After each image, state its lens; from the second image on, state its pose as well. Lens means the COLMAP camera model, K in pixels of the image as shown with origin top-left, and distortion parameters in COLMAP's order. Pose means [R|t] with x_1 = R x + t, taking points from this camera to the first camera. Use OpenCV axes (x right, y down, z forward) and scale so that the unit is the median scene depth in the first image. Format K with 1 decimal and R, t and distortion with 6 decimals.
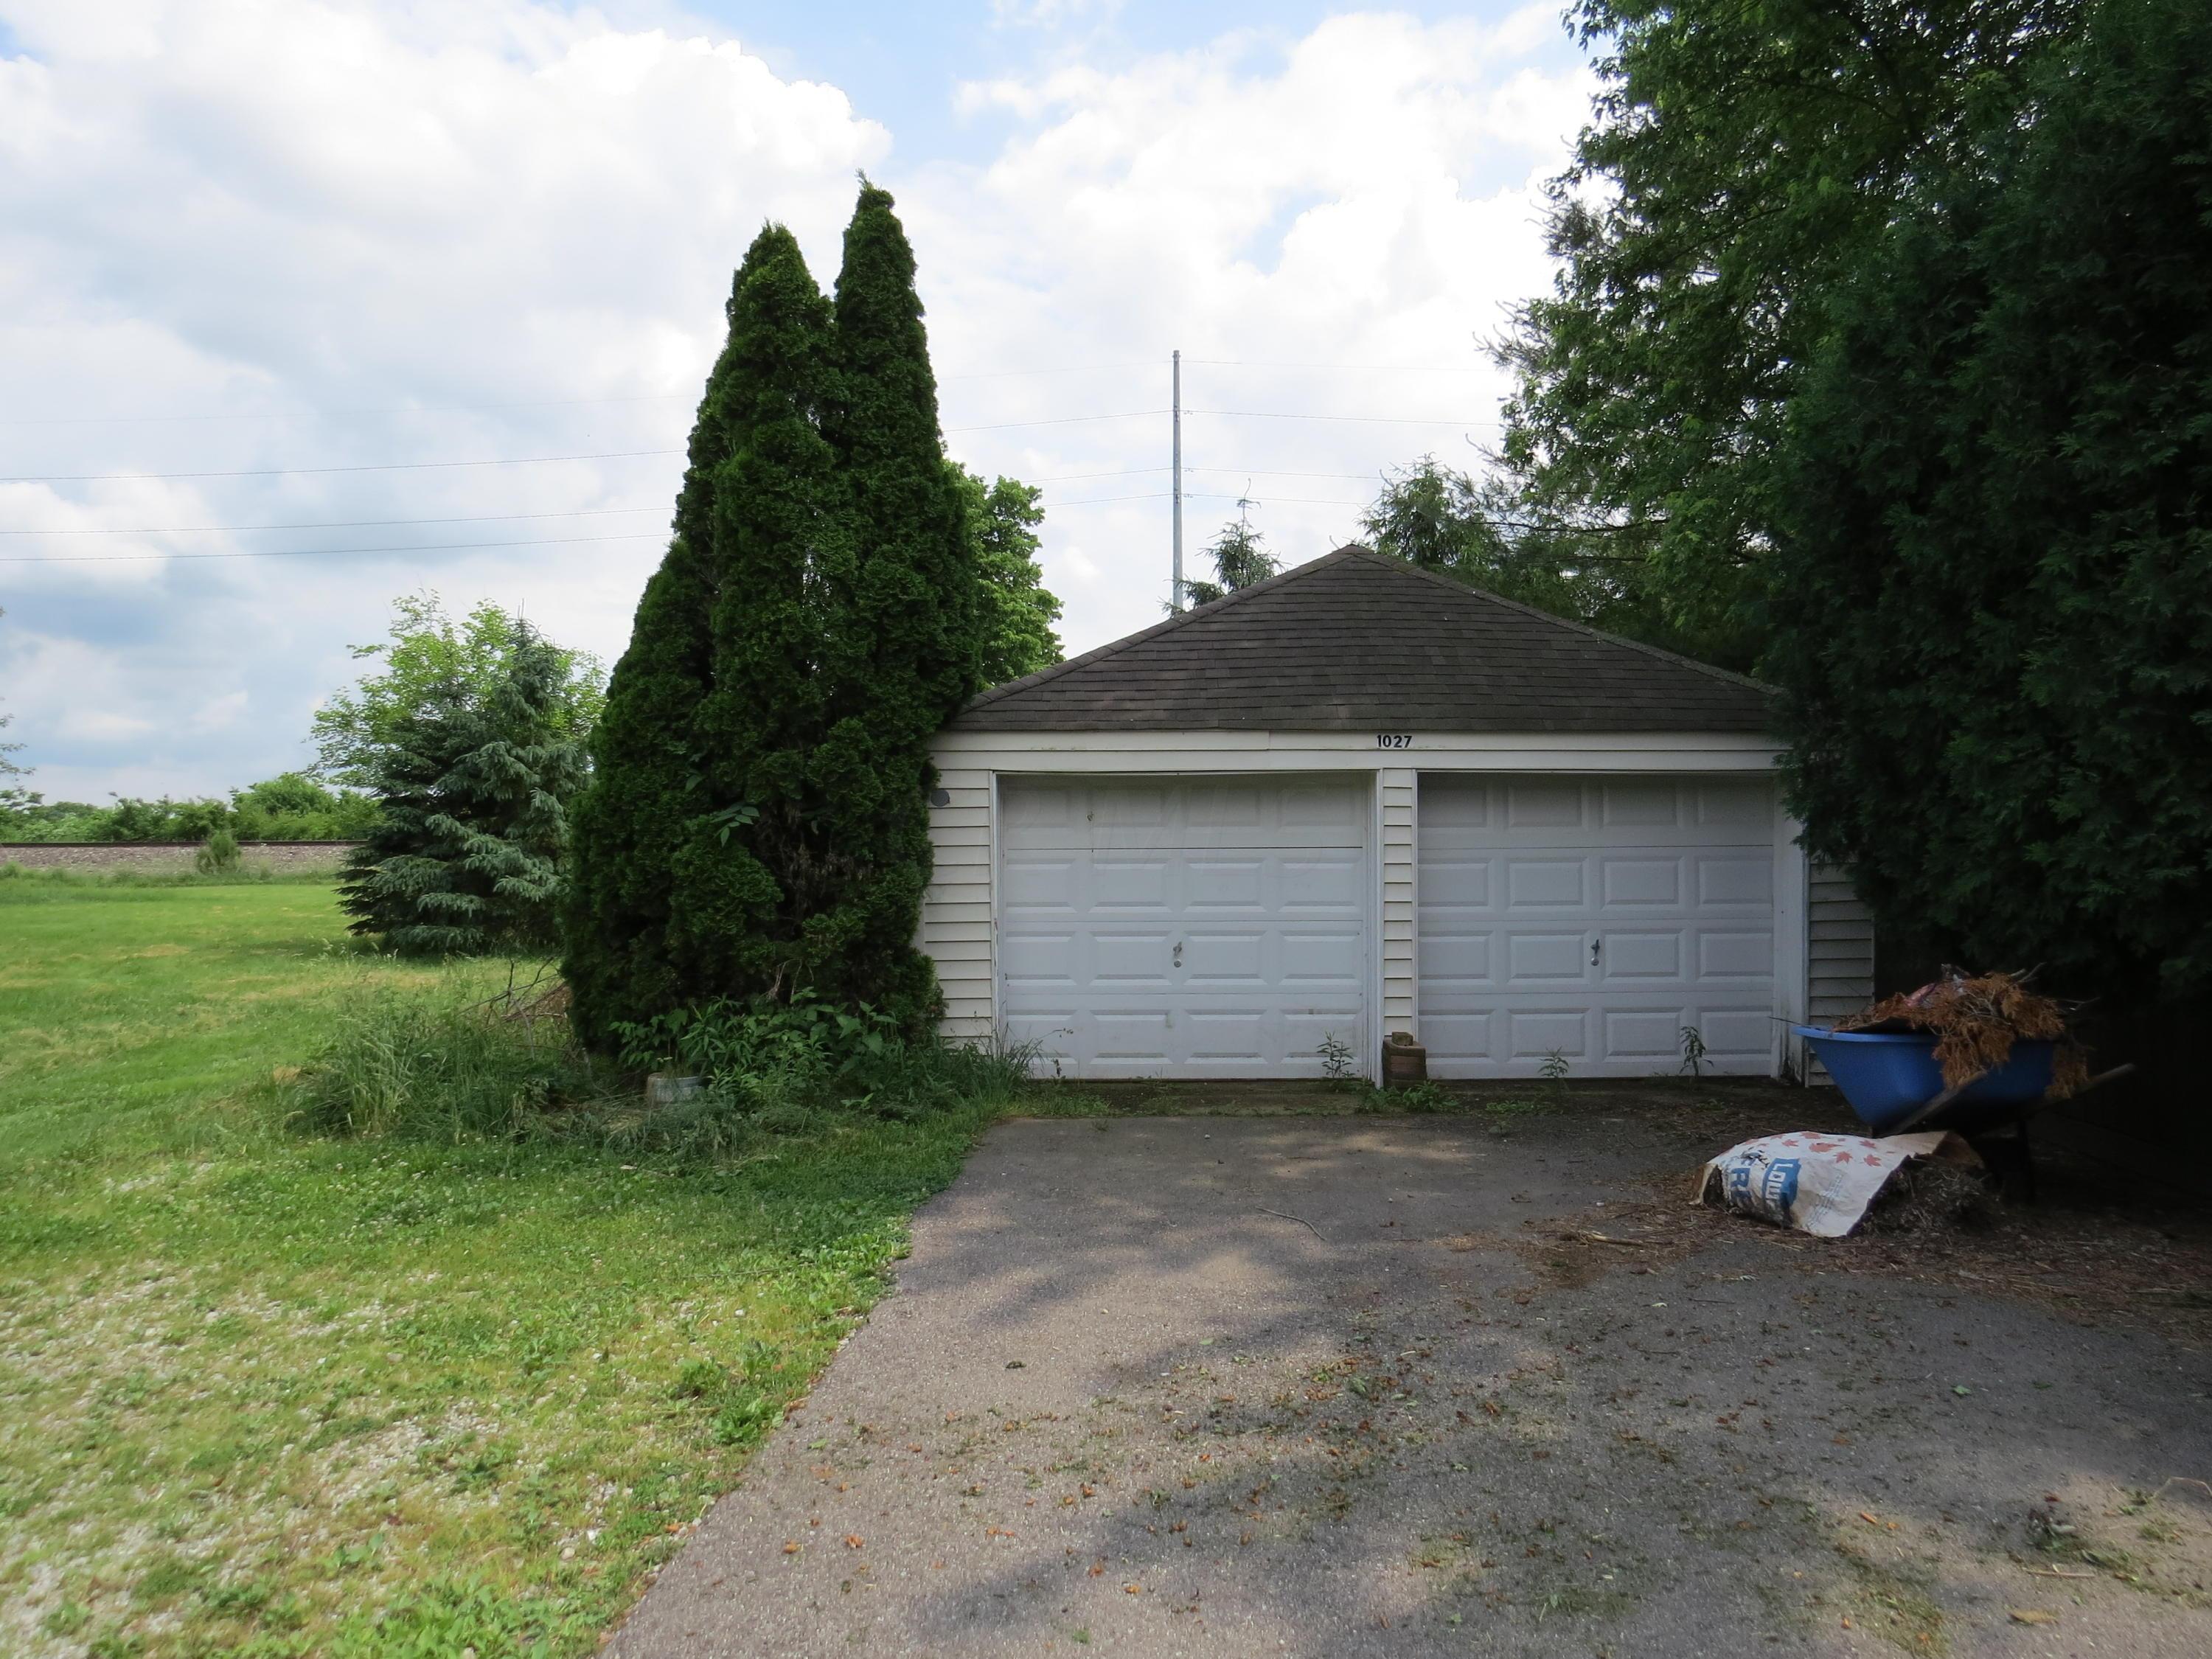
lens RADIAL K [[1582.1, 0, 1106.0], [0, 1582.1, 829.5], [0, 0, 1]] dist [-0.015162, 0.003604]
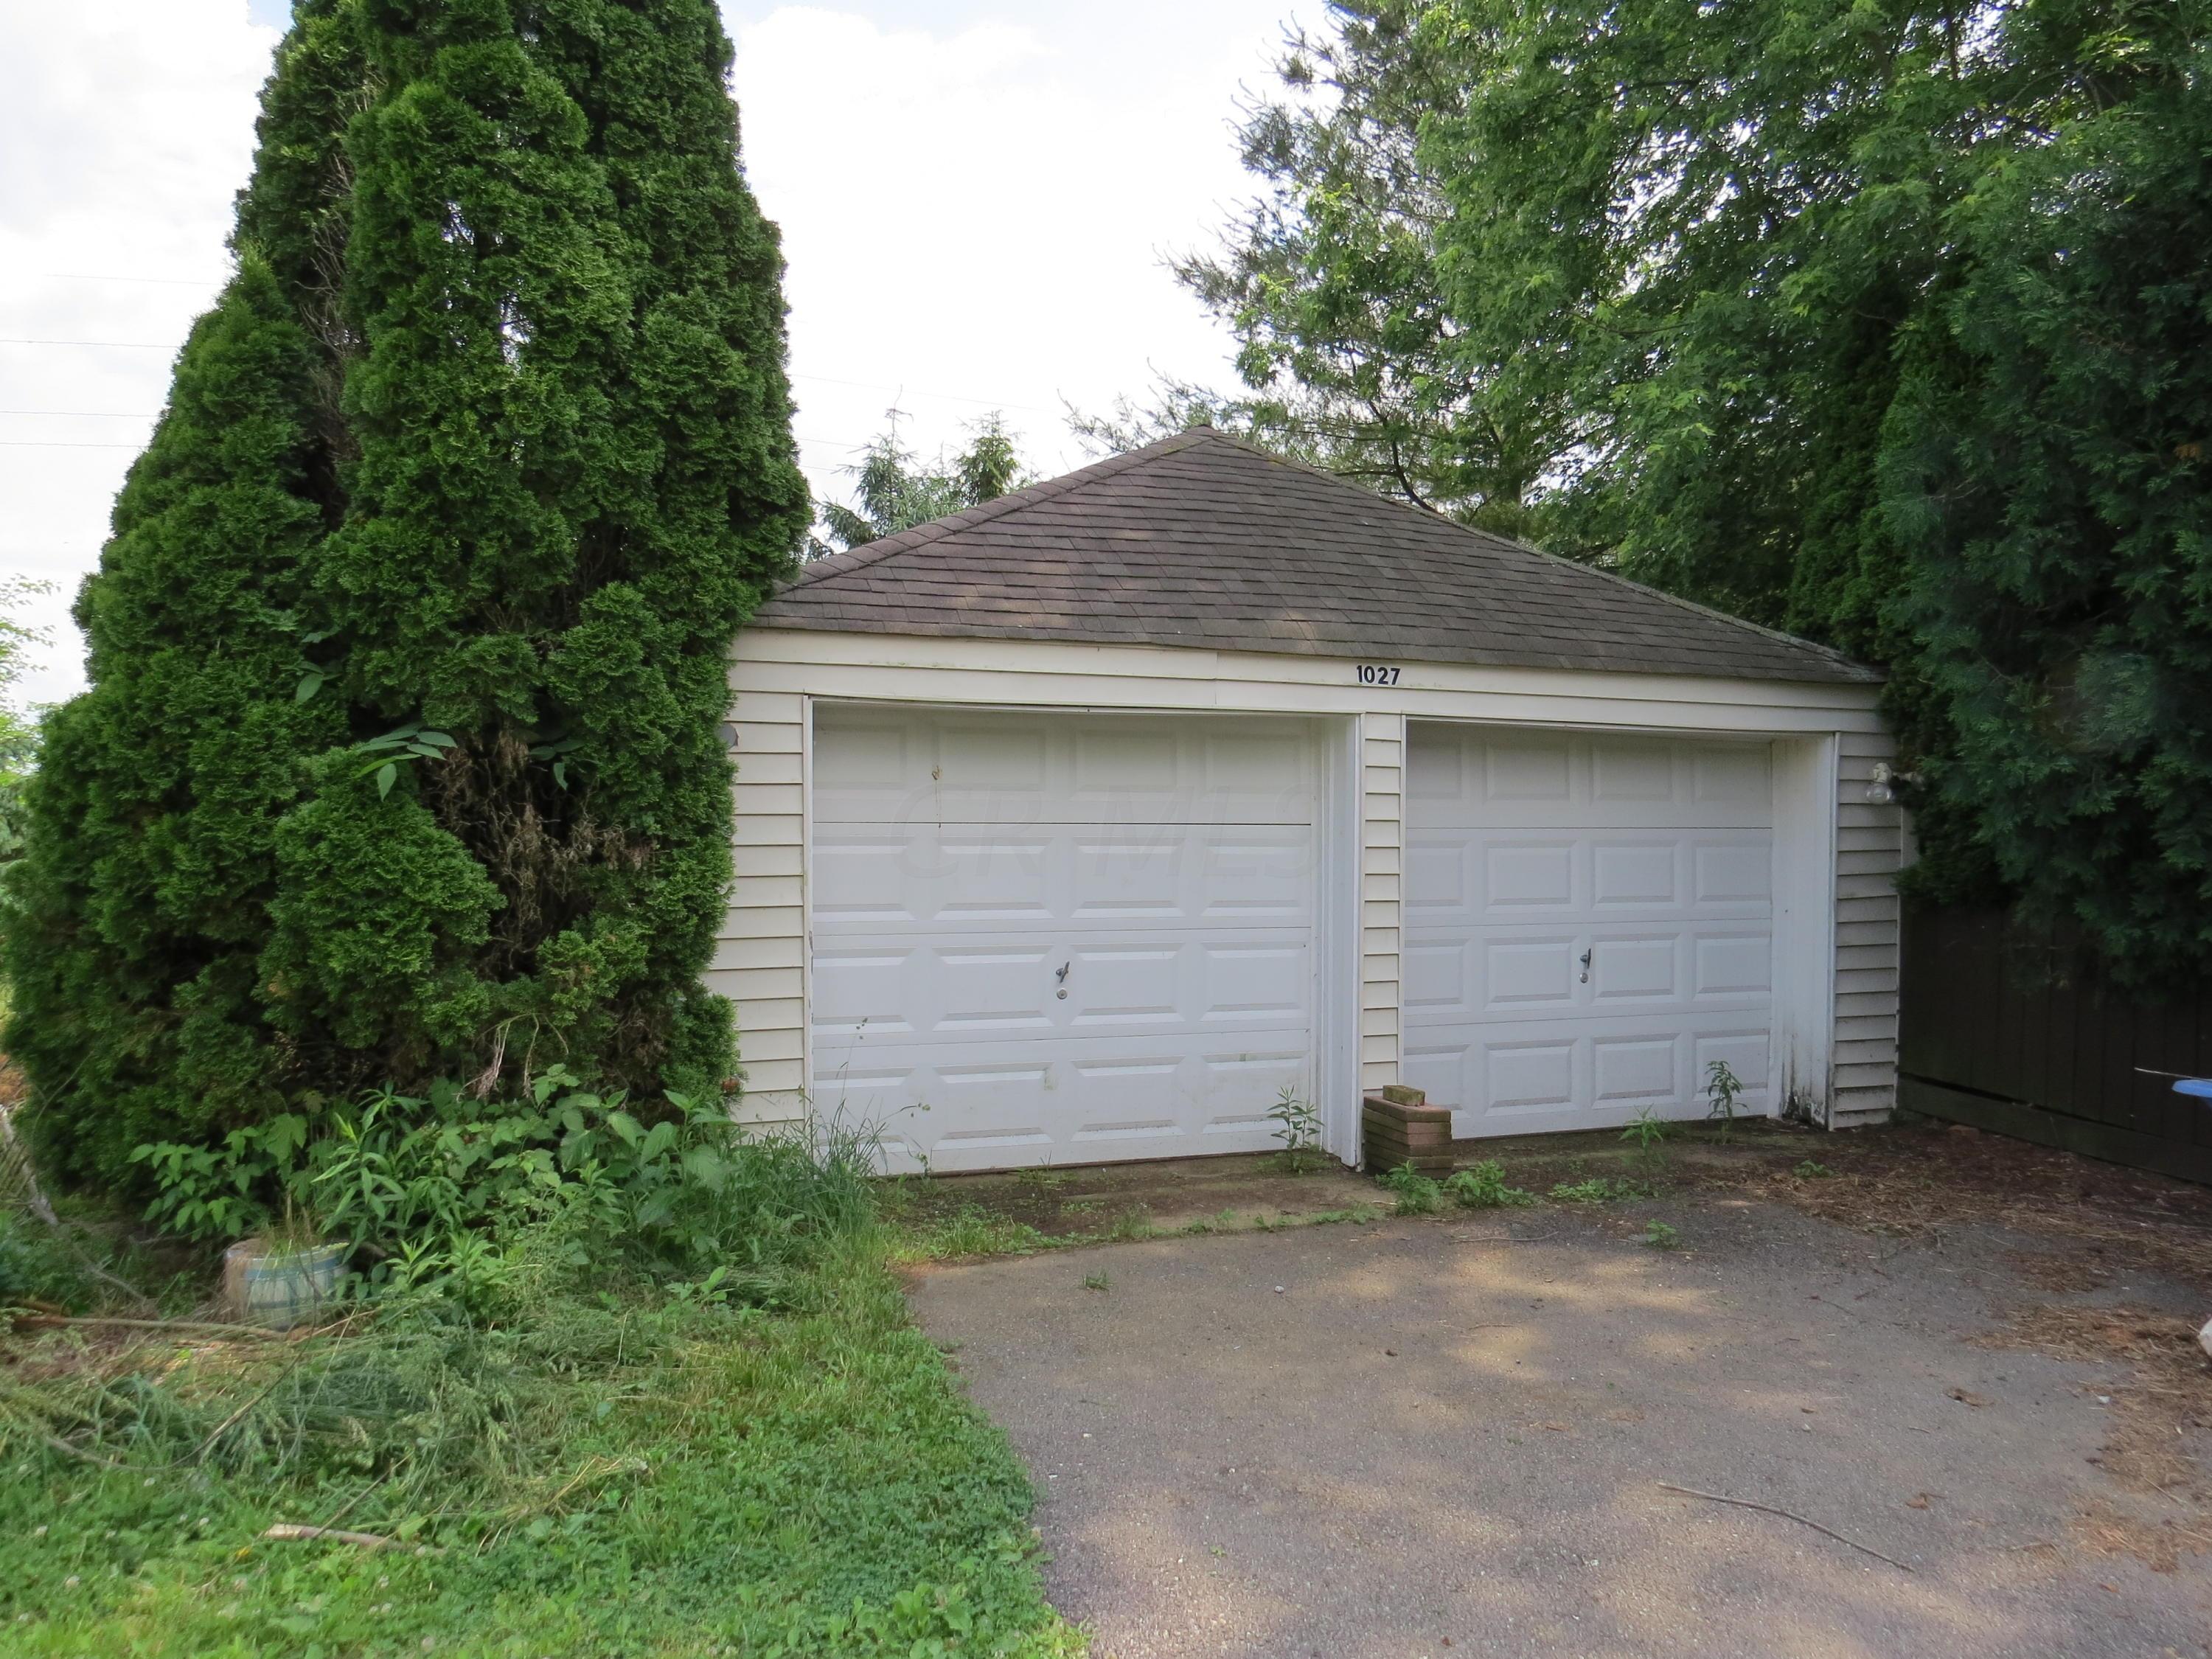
lens RADIAL K [[1582.1, 0, 1106.0], [0, 1582.1, 829.5], [0, 0, 1]] dist [-0.015162, 0.003604]
pose [[0.940806, 0.009154, 0.338822, -0.186137], [-0.011101, 0.999931, 0.003807, 0.013162], [-0.338763, -0.007343, 0.940843, 0.402164]]
